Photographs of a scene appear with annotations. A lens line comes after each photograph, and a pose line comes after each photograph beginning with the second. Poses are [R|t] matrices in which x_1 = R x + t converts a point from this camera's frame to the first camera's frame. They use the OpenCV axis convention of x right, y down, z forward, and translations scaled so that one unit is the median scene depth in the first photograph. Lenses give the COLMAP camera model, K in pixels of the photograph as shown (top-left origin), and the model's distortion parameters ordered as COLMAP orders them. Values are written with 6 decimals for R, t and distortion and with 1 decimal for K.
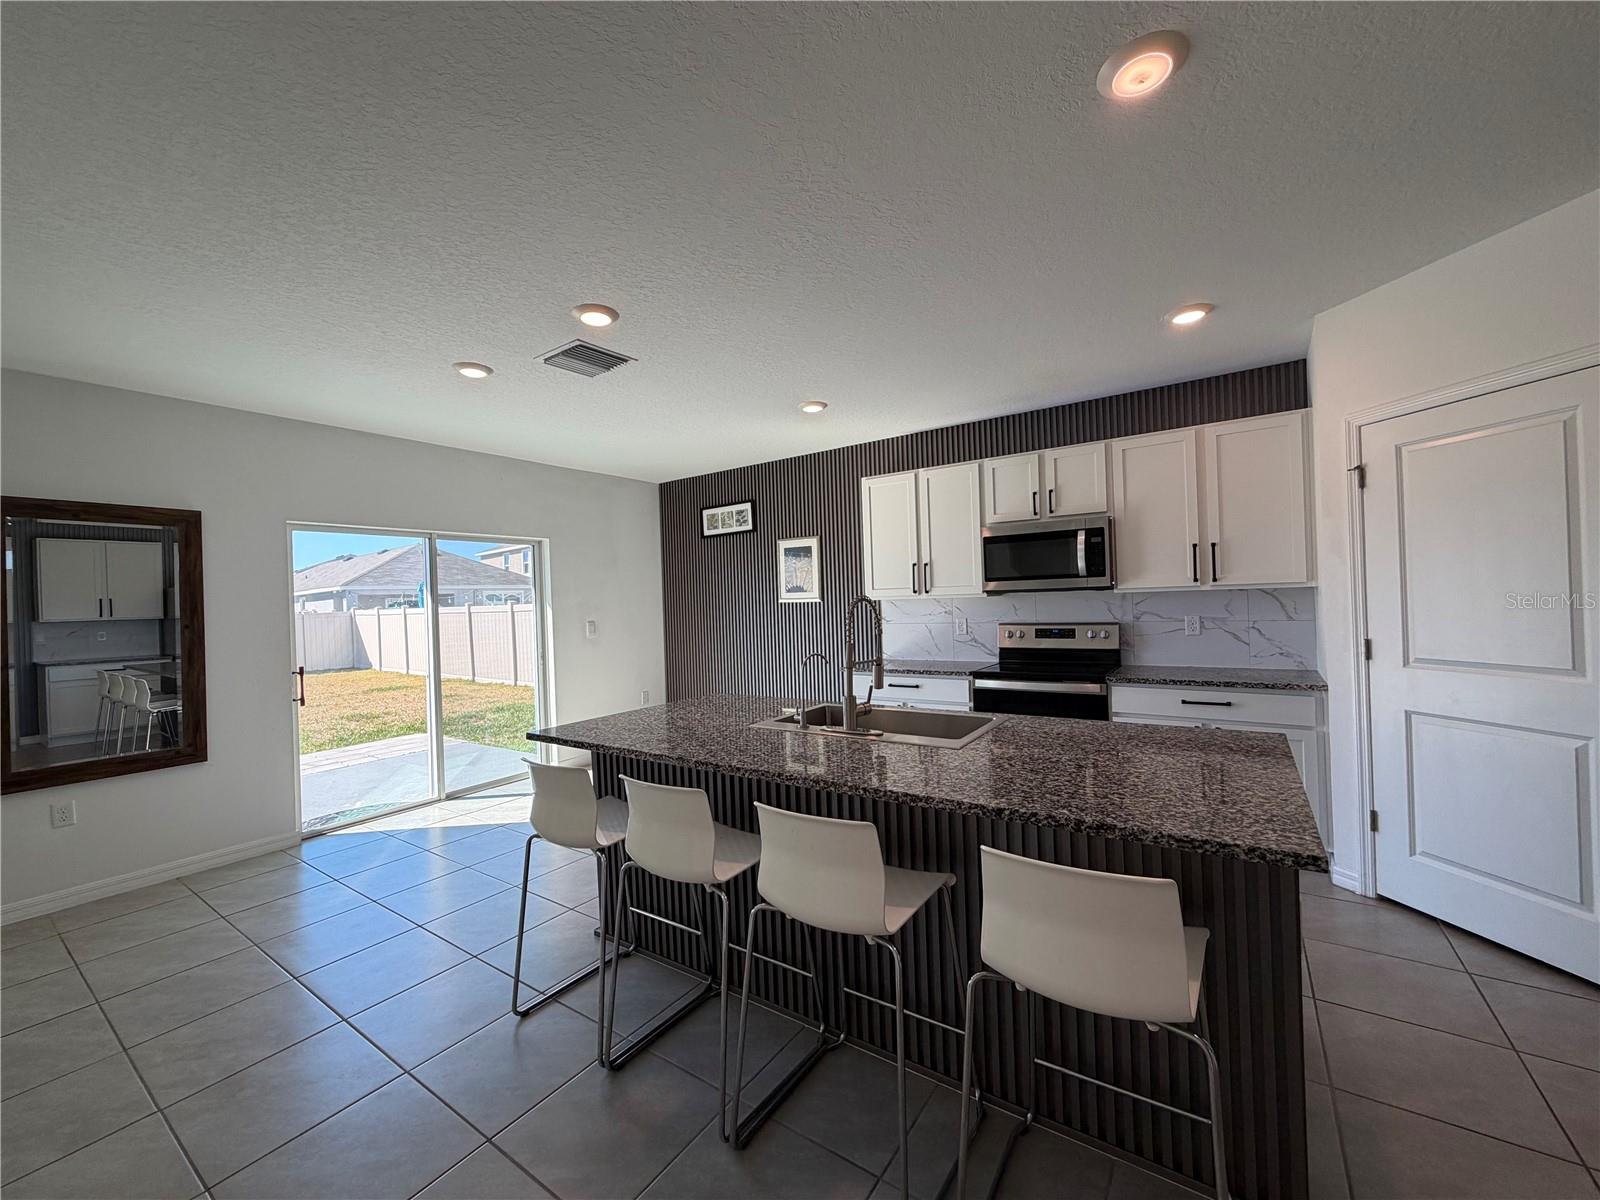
lens RADIAL K [[635.2, 0, 796.1], [0, 635.2, 597.5], [0, 0, 1]] dist [-0.002138, 0.000788]
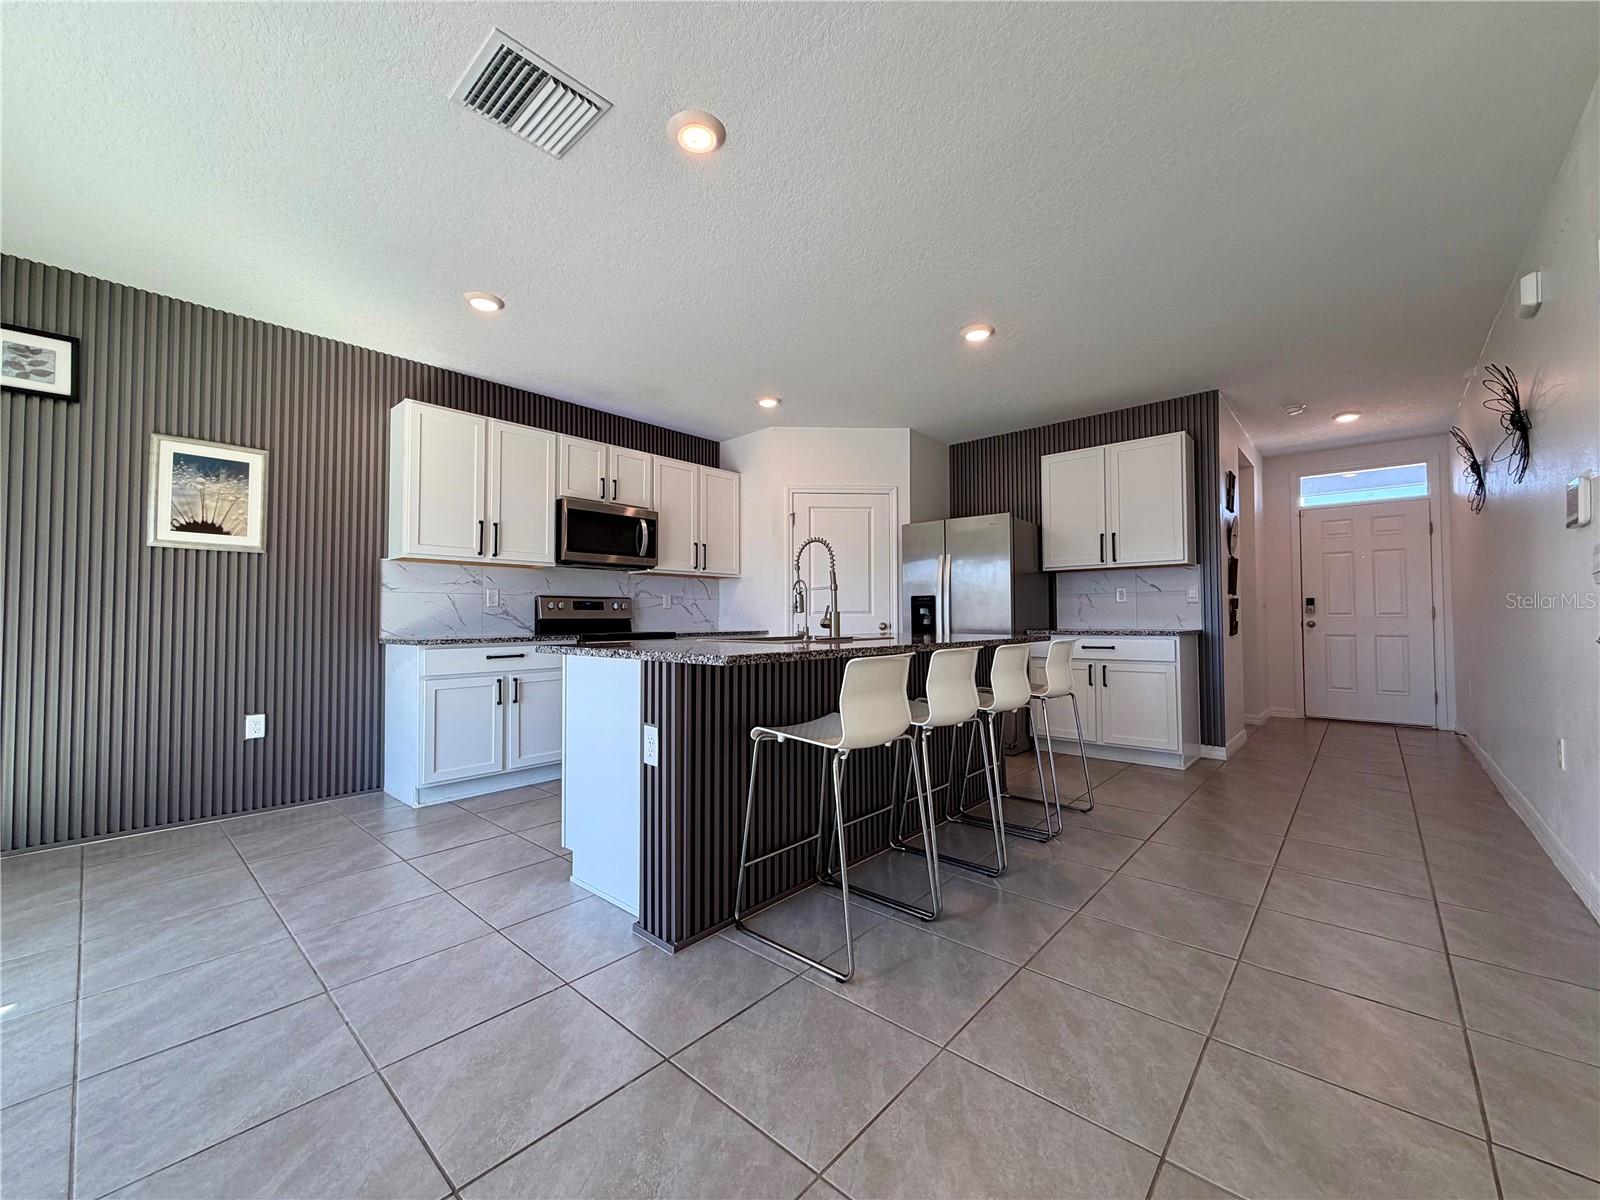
lens RADIAL K [[635.2, 0, 793.7], [0, 635.2, 598.3], [0, 0, 1]] dist [-0.002138, 0.000788]
pose [[0.126600, 0.063722, 0.989905, -0.732706], [-0.003667, 0.997958, -0.063771, 0.126532], [-0.991947, 0.004444, 0.126575, 0.552019]]
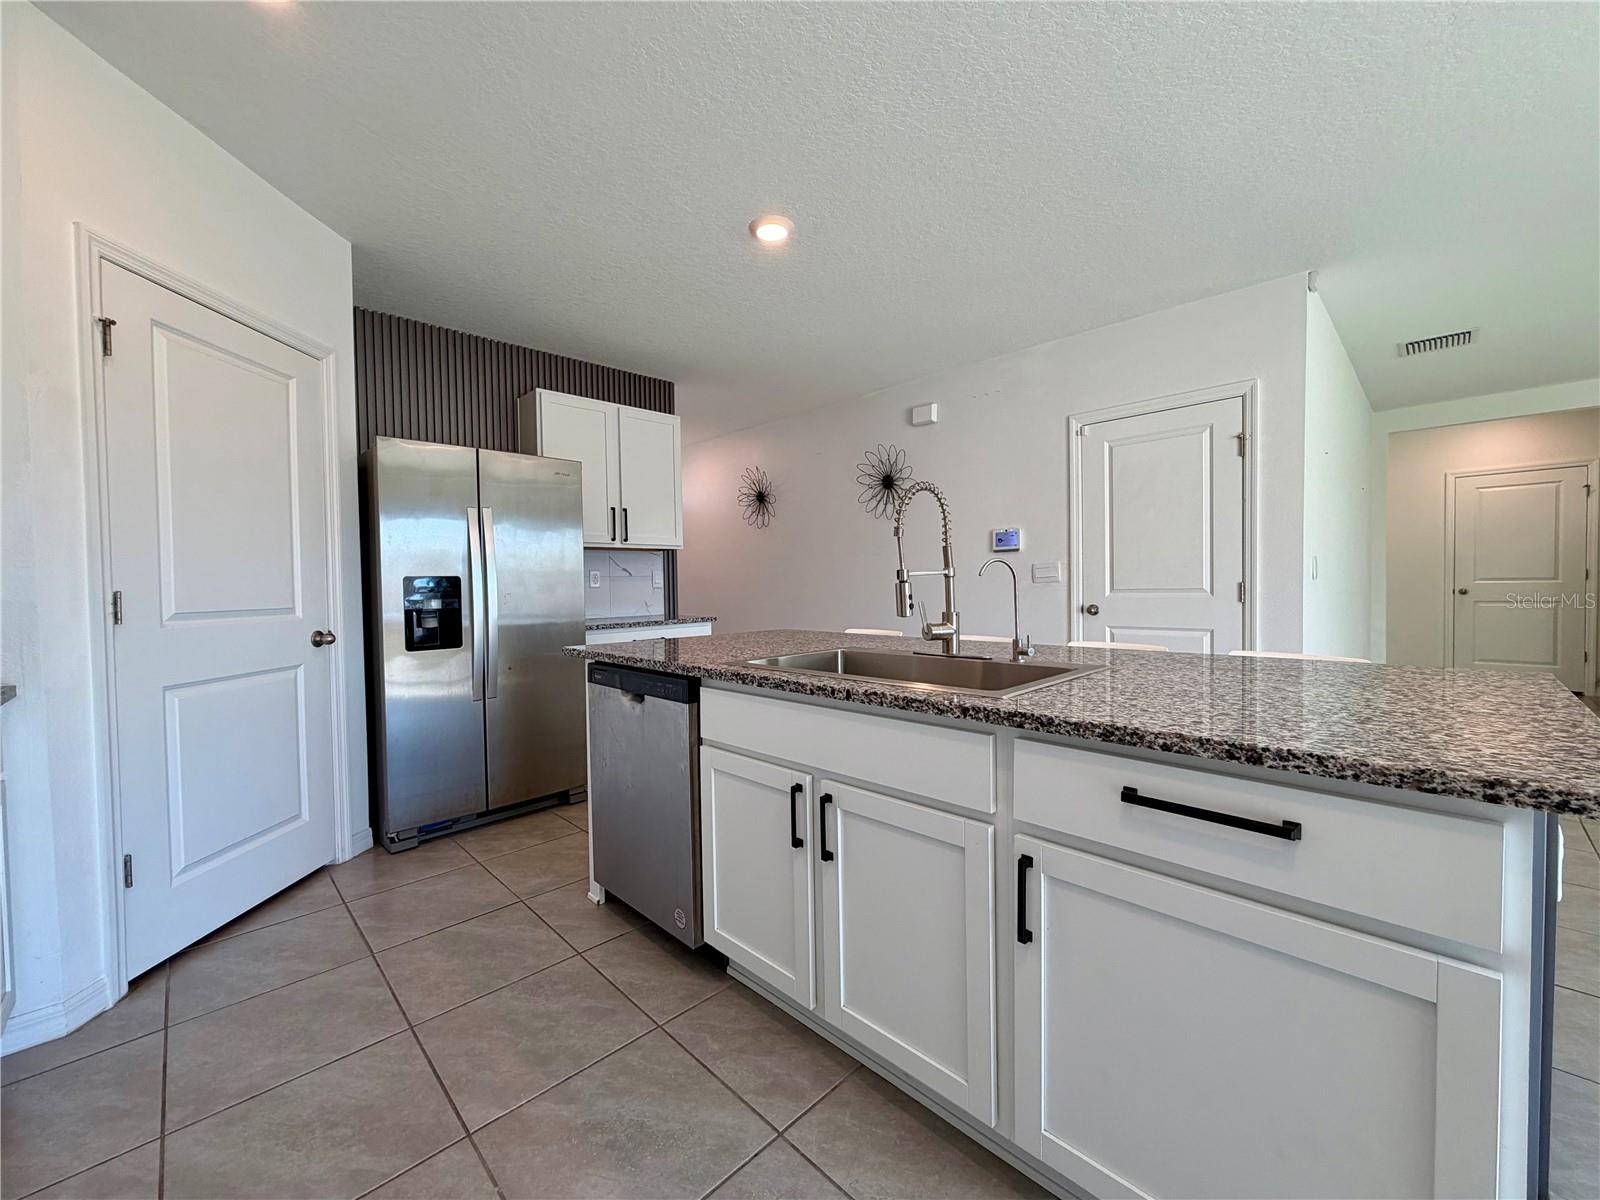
lens RADIAL K [[635.2, 0, 795.4], [0, 635.2, 600.7], [0, 0, 1]] dist [-0.002138, 0.000788]
pose [[-0.980642, 0.043847, 0.190836, 0.074109], [0.047878, 0.998716, 0.016562, 0.070479], [-0.189864, 0.025378, -0.981482, 1.095222]]
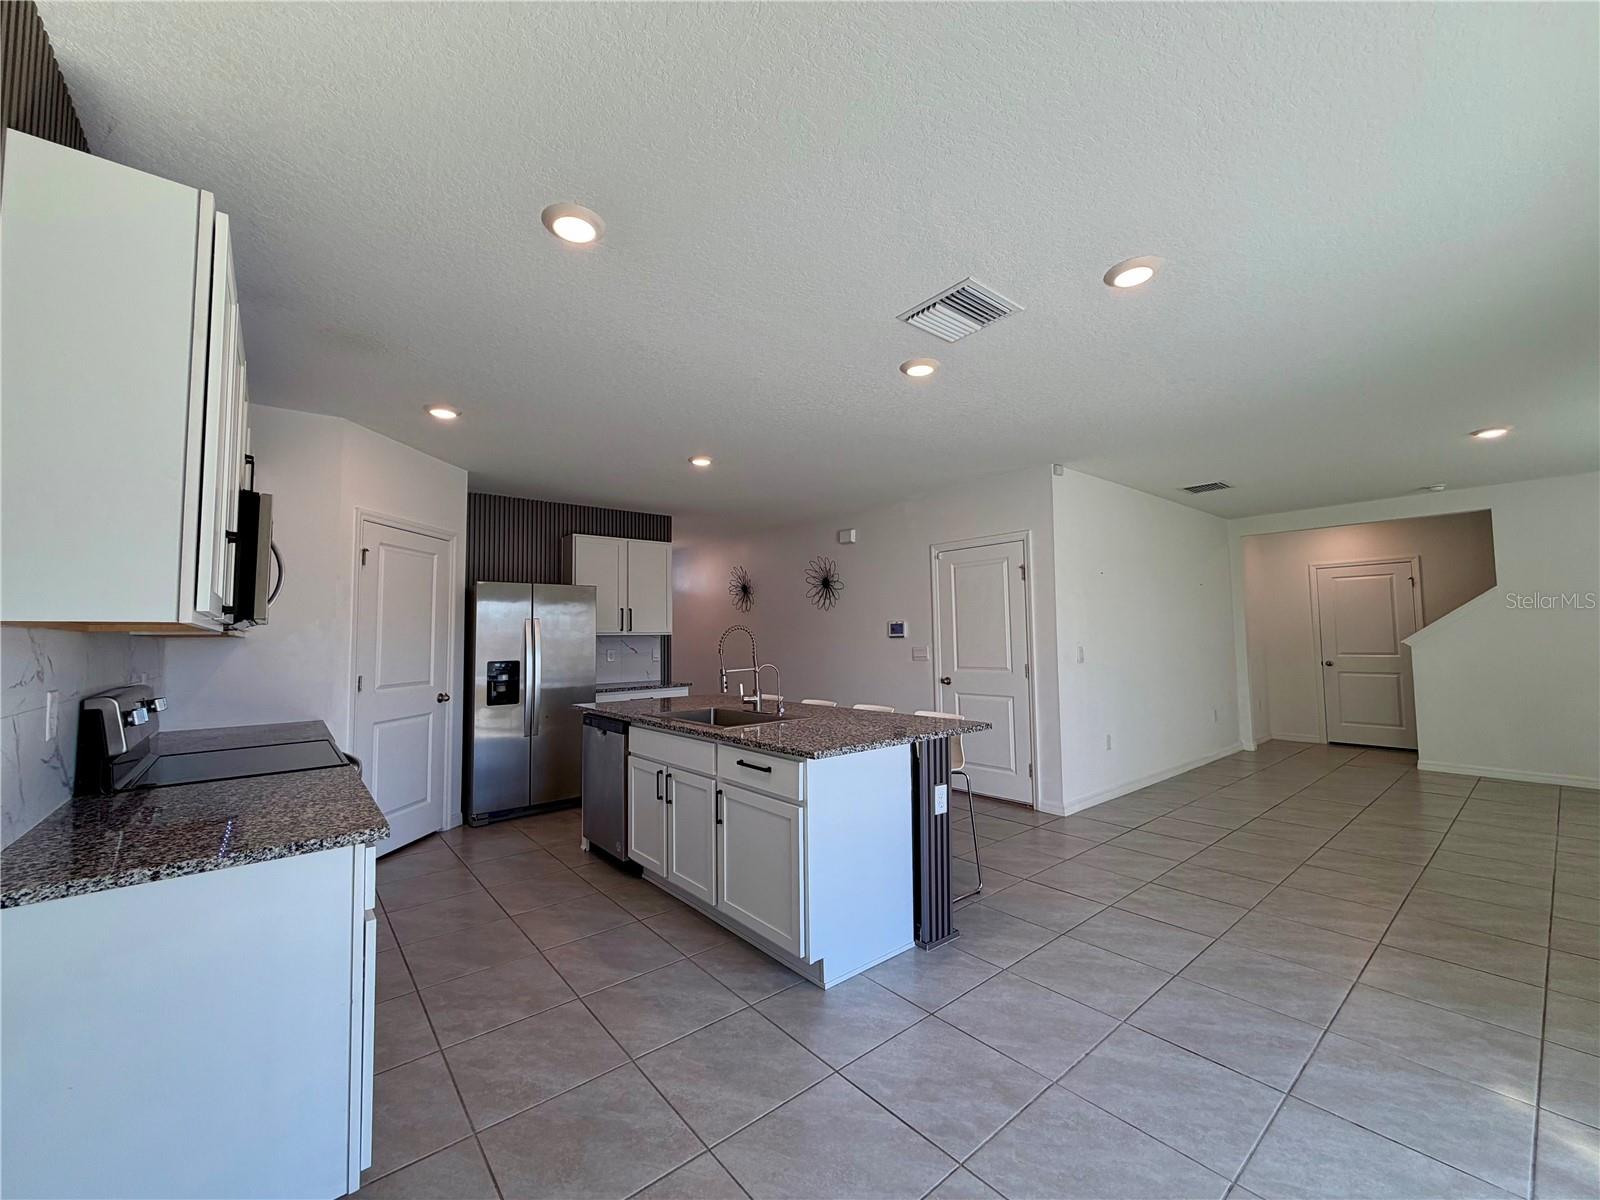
lens RADIAL K [[635.2, 0, 795.7], [0, 635.2, 600.5], [0, 0, 1]] dist [-0.002138, 0.000788]
pose [[-0.961203, 0.062995, 0.268552, -0.266459], [0.044757, 0.996290, -0.073506, 0.033237], [-0.272186, -0.058635, -0.960457, 1.499249]]
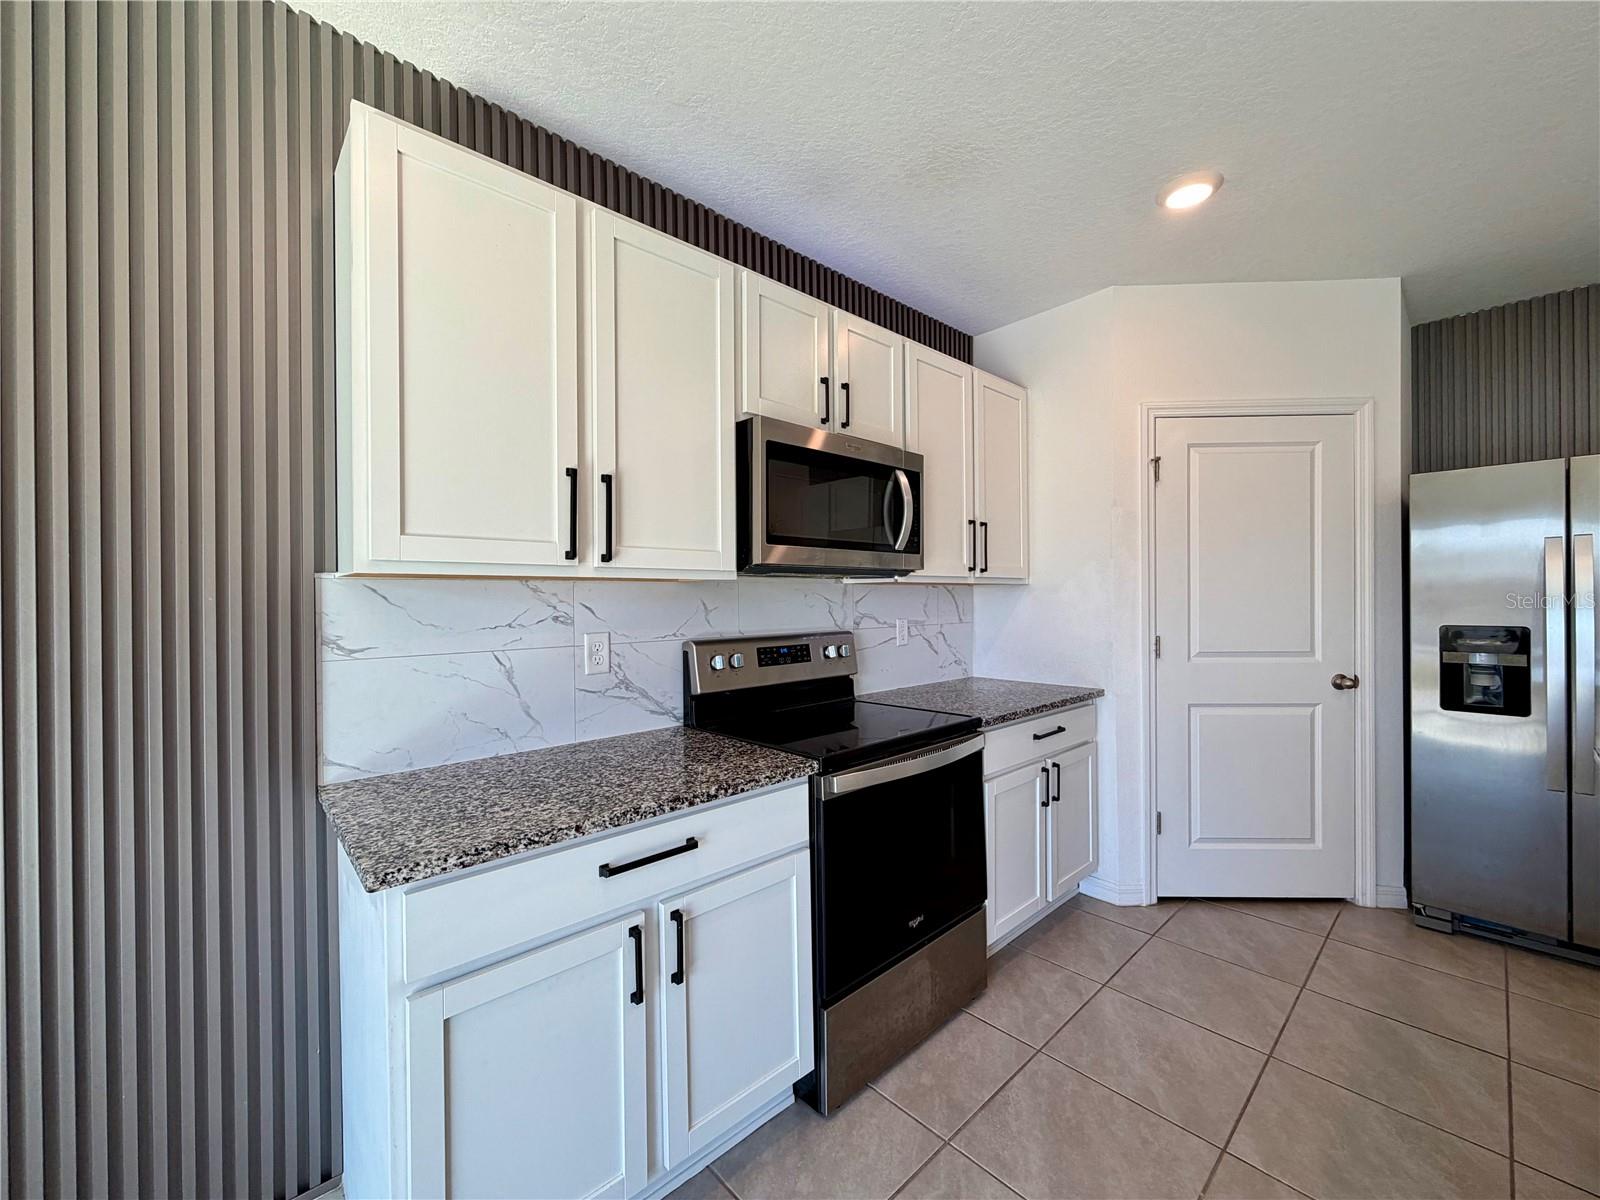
lens RADIAL K [[635.2, 0, 792.6], [0, 635.2, 598.1], [0, 0, 1]] dist [-0.002138, 0.000788]
pose [[0.225358, 0.031695, 0.973760, -0.128338], [-0.001597, 0.999481, -0.032162, 0.028420], [-0.974275, 0.005693, 0.225291, 0.967356]]
